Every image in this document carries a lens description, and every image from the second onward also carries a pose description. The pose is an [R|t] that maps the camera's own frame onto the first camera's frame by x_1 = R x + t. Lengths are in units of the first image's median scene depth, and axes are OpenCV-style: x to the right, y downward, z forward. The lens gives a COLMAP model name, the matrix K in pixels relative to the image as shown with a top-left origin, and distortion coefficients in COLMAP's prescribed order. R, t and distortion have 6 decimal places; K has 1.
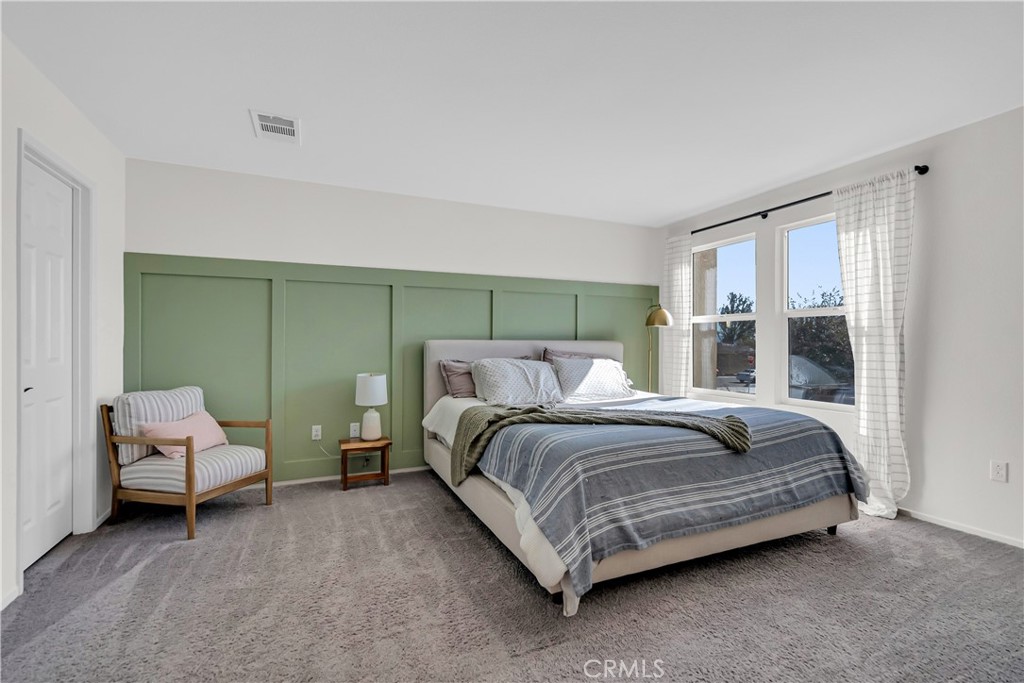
lens RADIAL K [[468.8, 0, 510.6], [0, 468.8, 343.3], [0, 0, 1]] dist [-0.002705, 0.001280]
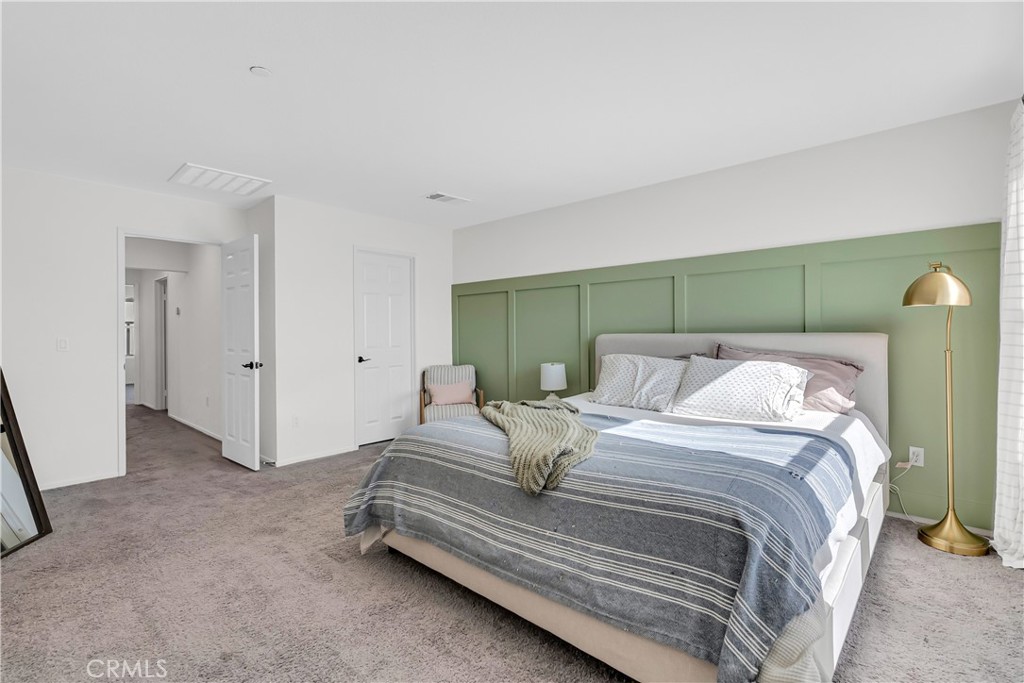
lens RADIAL K [[468.8, 0, 508.0], [0, 468.8, 334.4], [0, 0, 1]] dist [-0.002705, 0.001280]
pose [[0.399561, -0.000483, -0.916707, 1.108026], [0.008745, 0.999956, 0.003284, -0.018486], [0.916665, -0.009329, 0.399547, 0.646977]]
